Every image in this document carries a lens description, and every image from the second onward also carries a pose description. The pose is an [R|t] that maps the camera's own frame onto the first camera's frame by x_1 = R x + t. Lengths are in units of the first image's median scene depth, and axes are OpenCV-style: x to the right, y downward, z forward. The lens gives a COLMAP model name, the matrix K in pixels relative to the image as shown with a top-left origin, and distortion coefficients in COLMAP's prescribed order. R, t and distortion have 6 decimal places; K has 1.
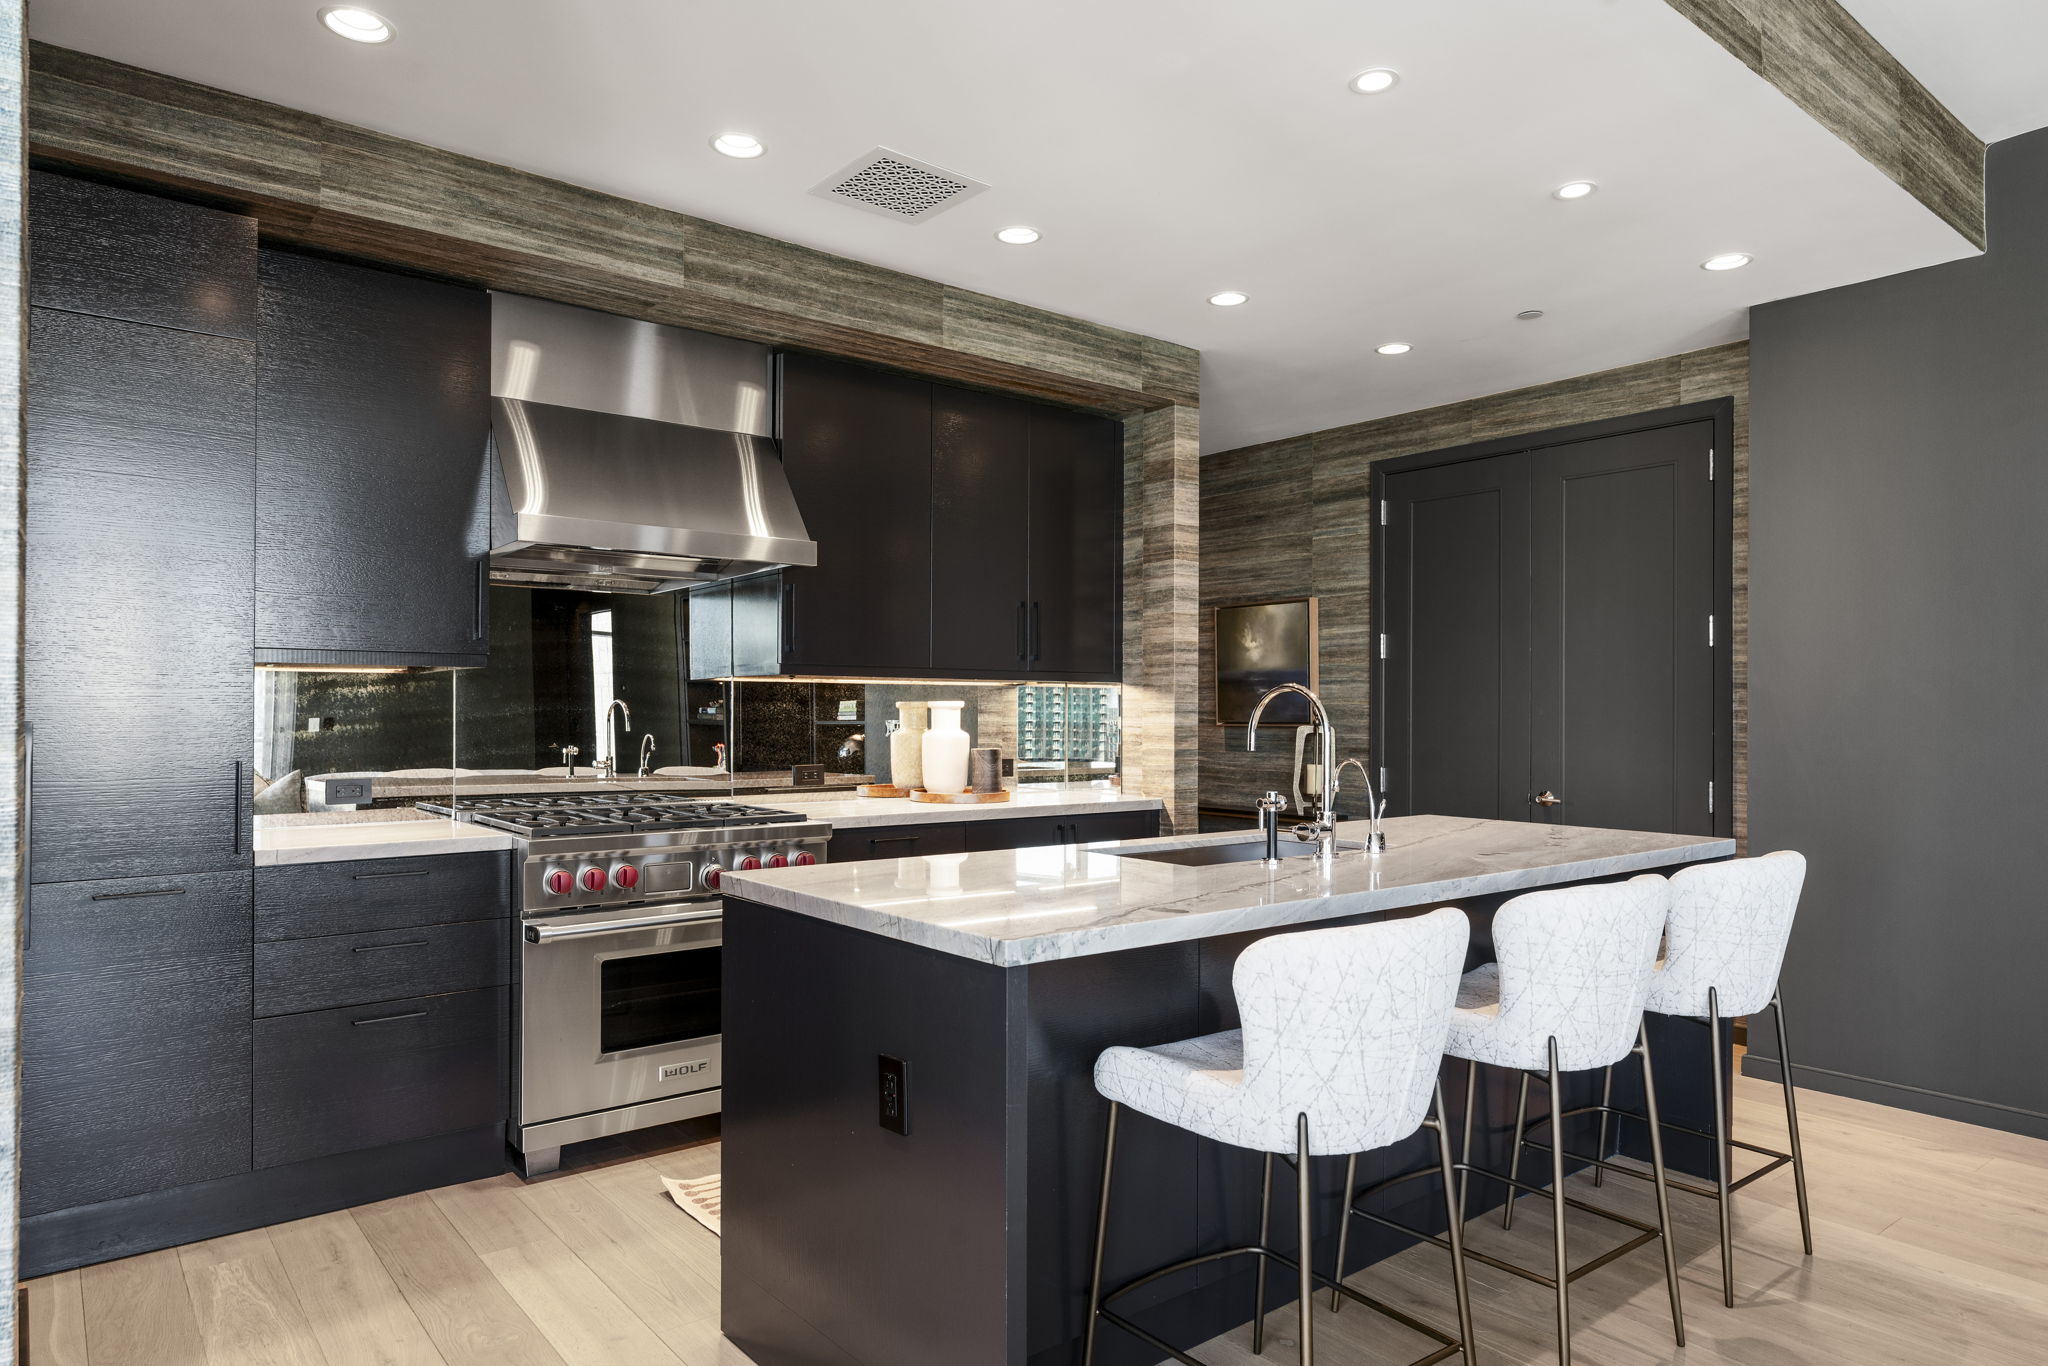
lens RADIAL K [[1255.0, 0, 1029.3], [0, 1255.0, 702.9], [0, 0, 1]] dist [-0.000757, 0.003977]
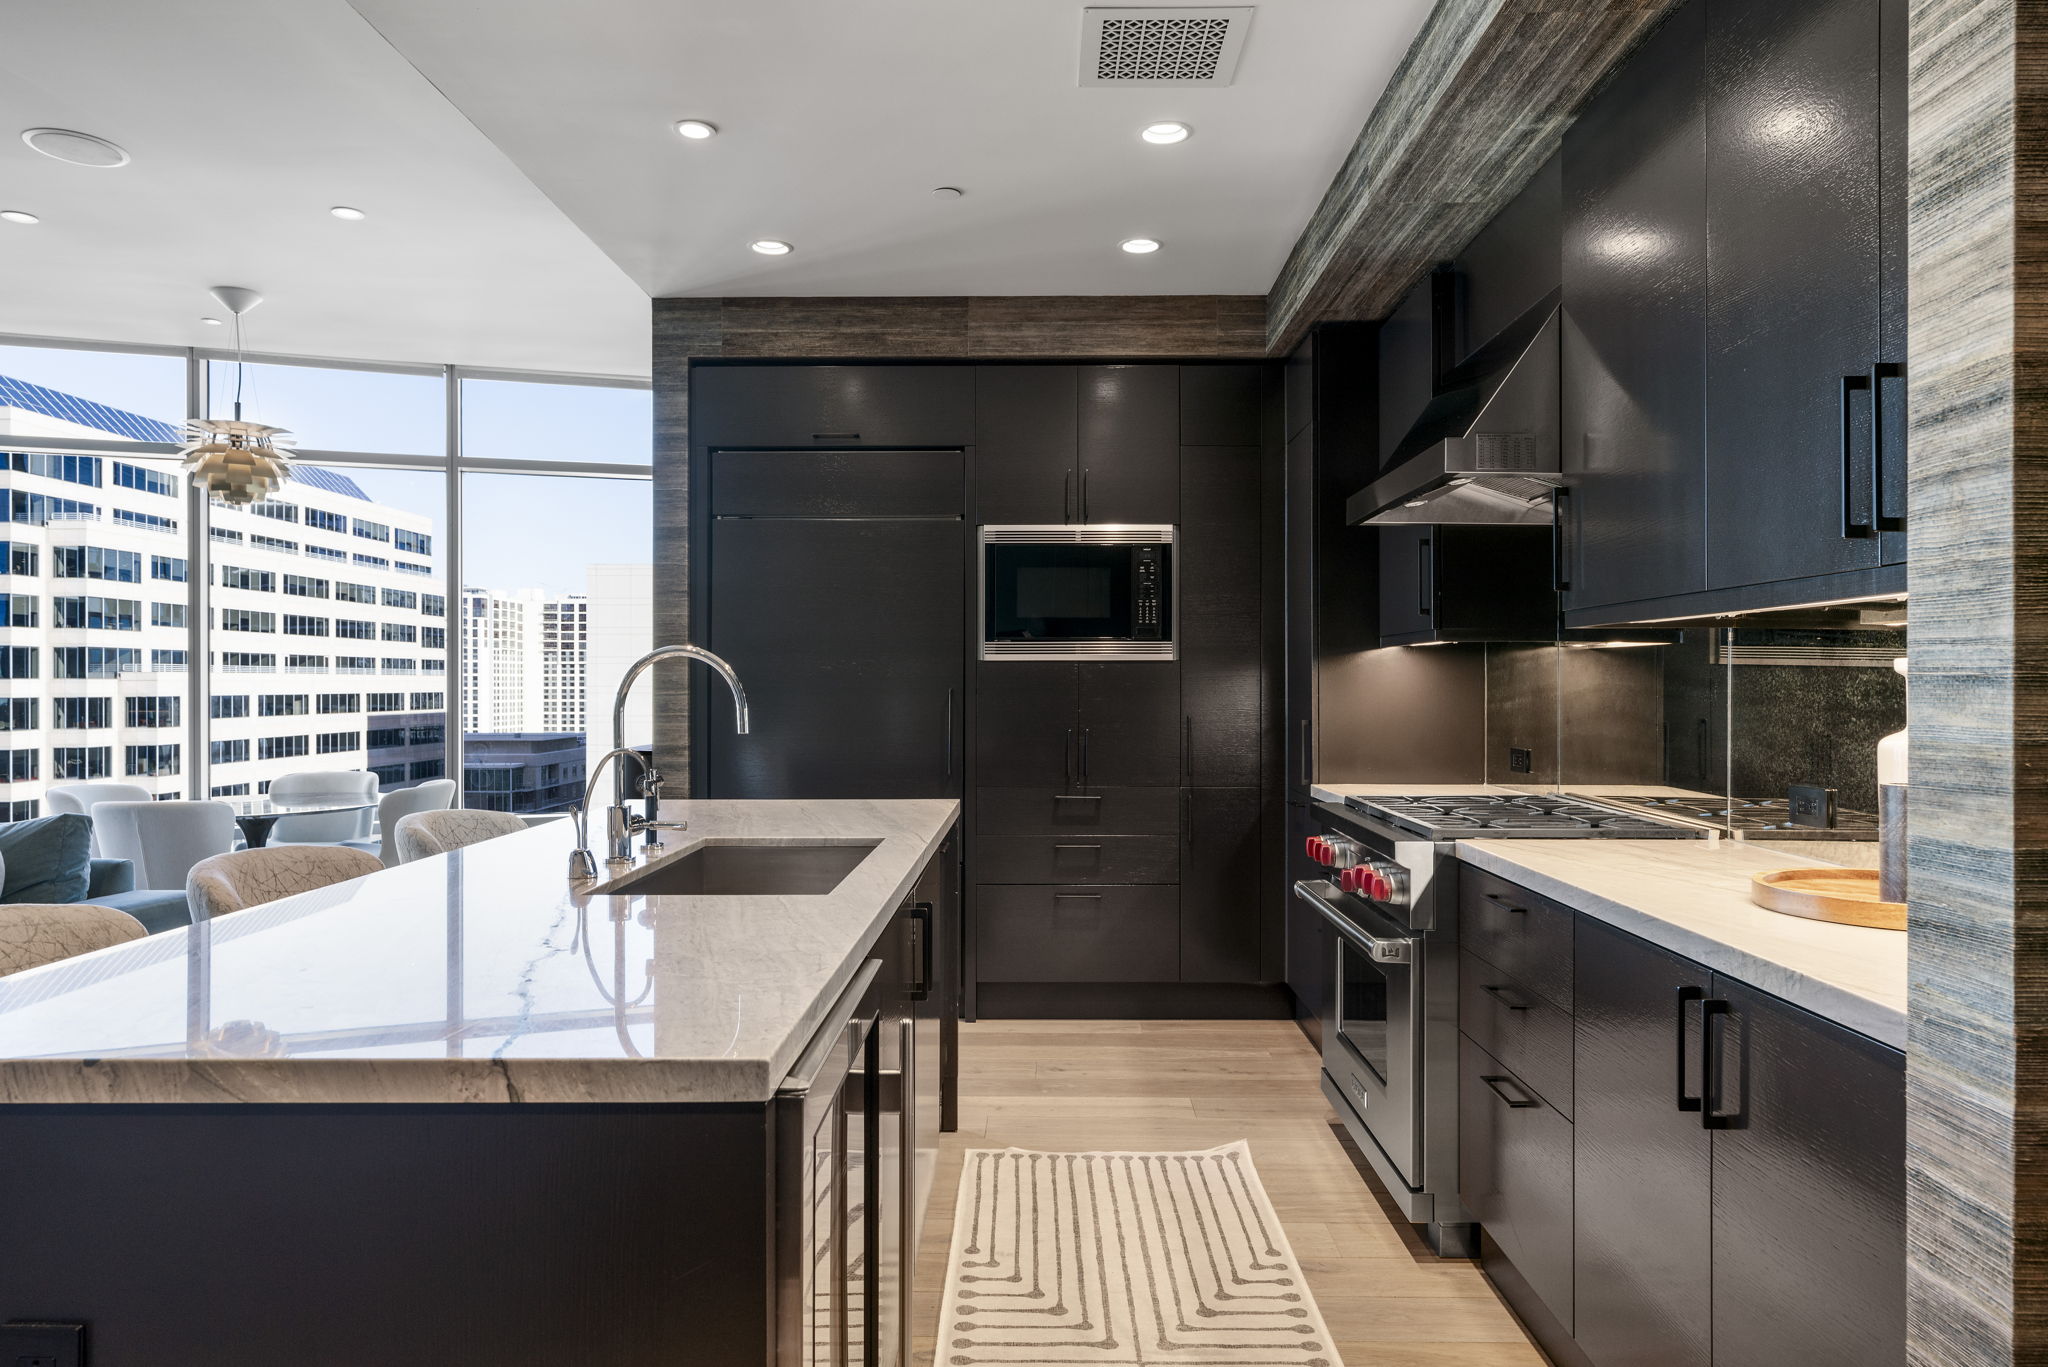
lens RADIAL K [[1274.9, 0, 1037.2], [0, 1274.9, 682.0], [0, 0, 1]] dist [-0.002268, 0.001304]
pose [[-0.634855, -0.005064, -0.772614, 0.468285], [0.002263, 0.999962, -0.008414, 0.010138], [0.772628, -0.007090, -0.634820, 1.159821]]
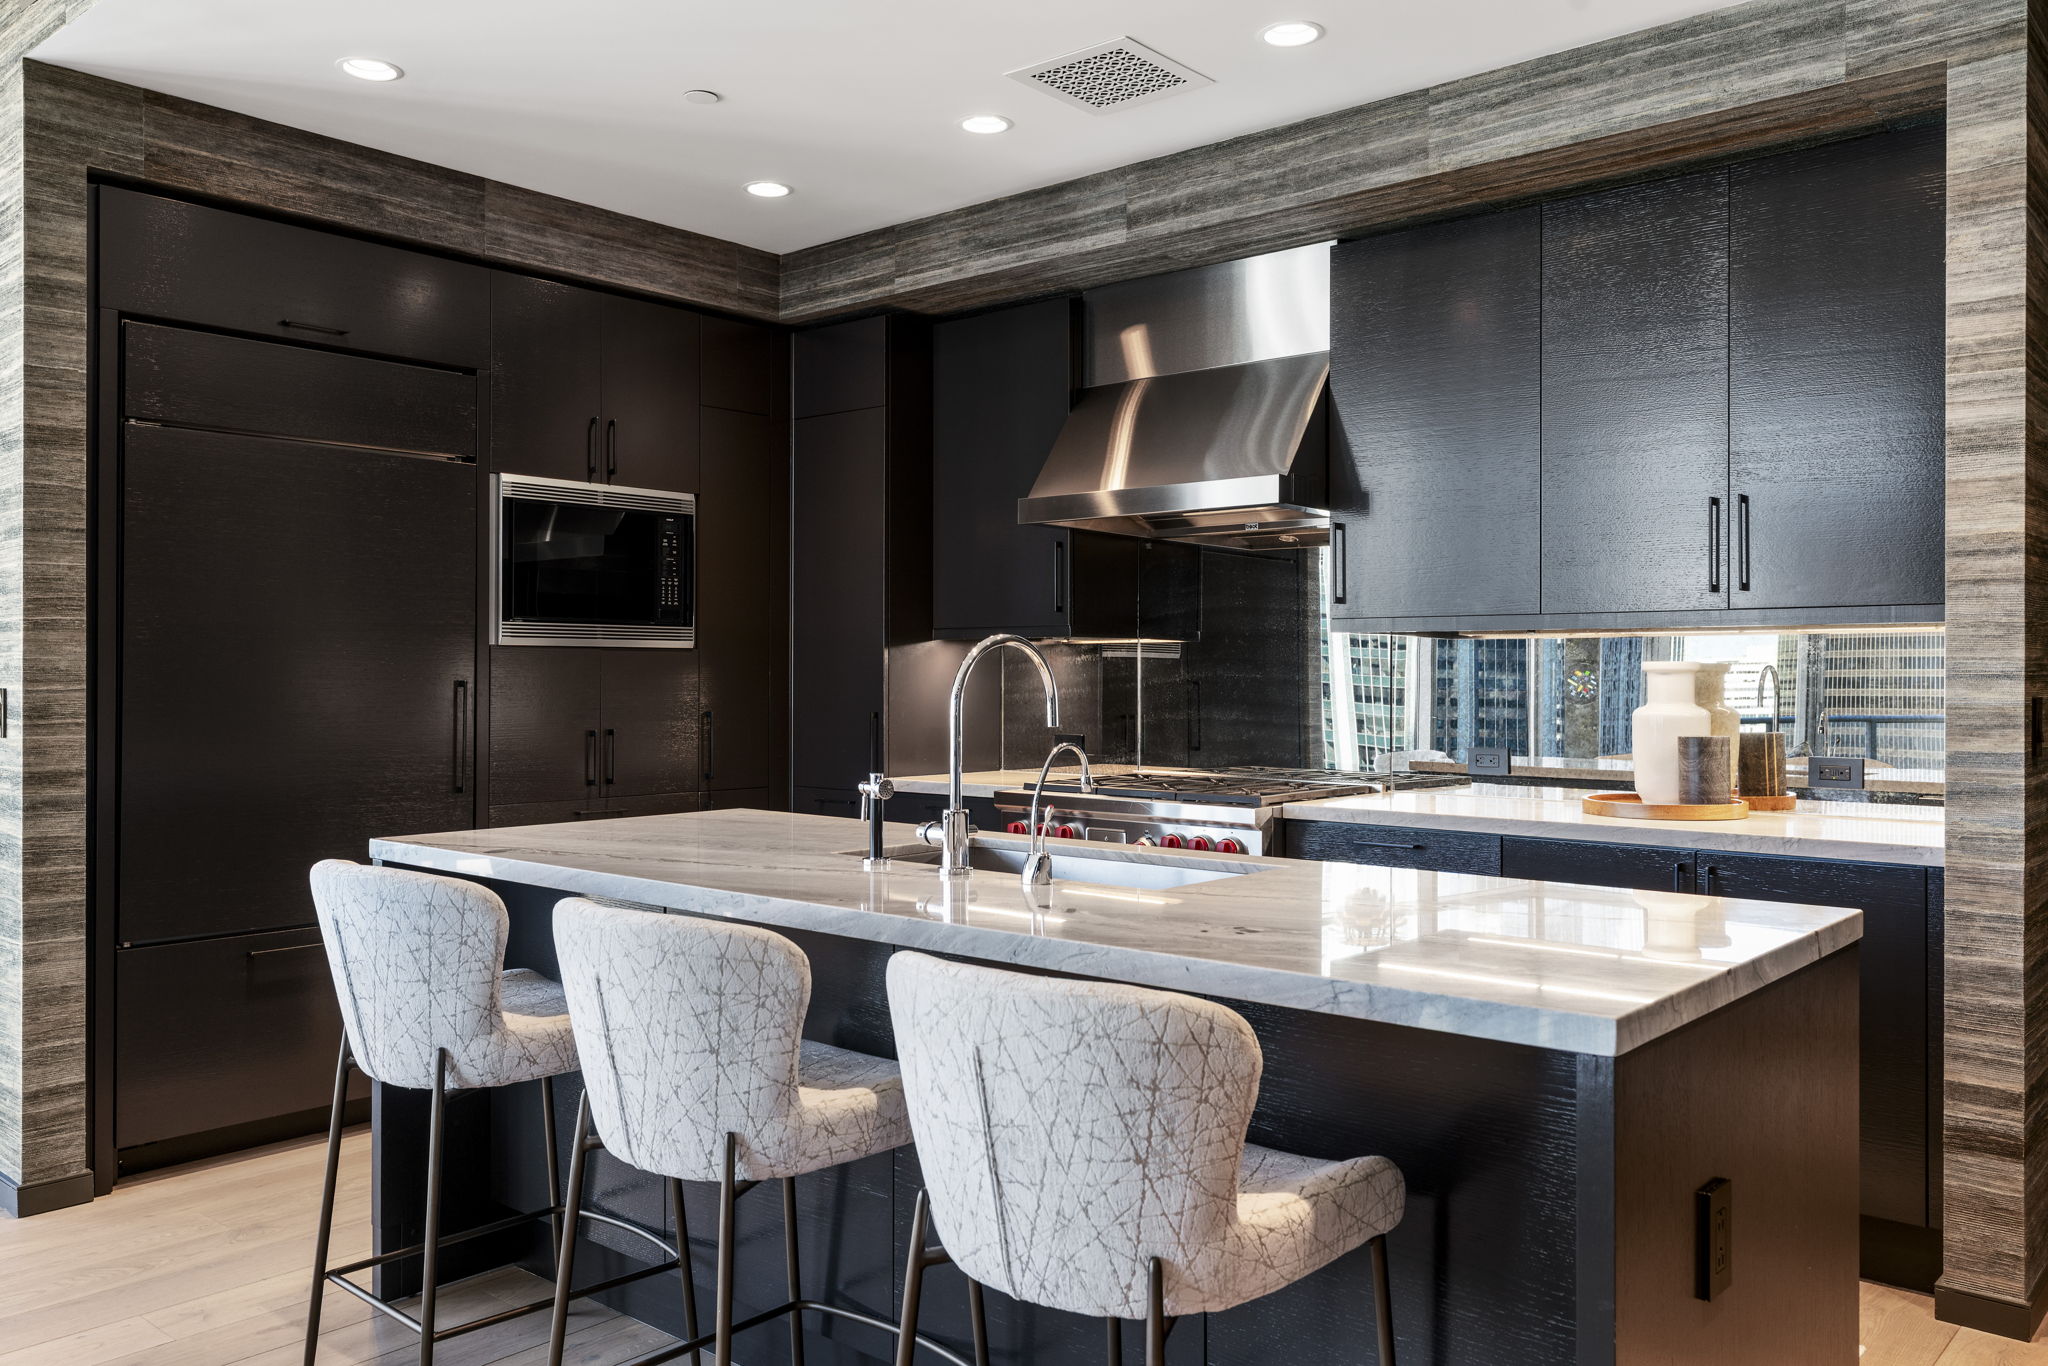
lens RADIAL K [[1578.7, 0, 1021.3], [0, 1578.7, 675.9], [0, 0, 1]] dist [0.001983, 0.009779]
pose [[0.177058, -0.003160, -0.984195, 0.765366], [0.004650, 0.999986, -0.002374, 0.007275], [0.984189, -0.004156, 0.177071, 0.587569]]
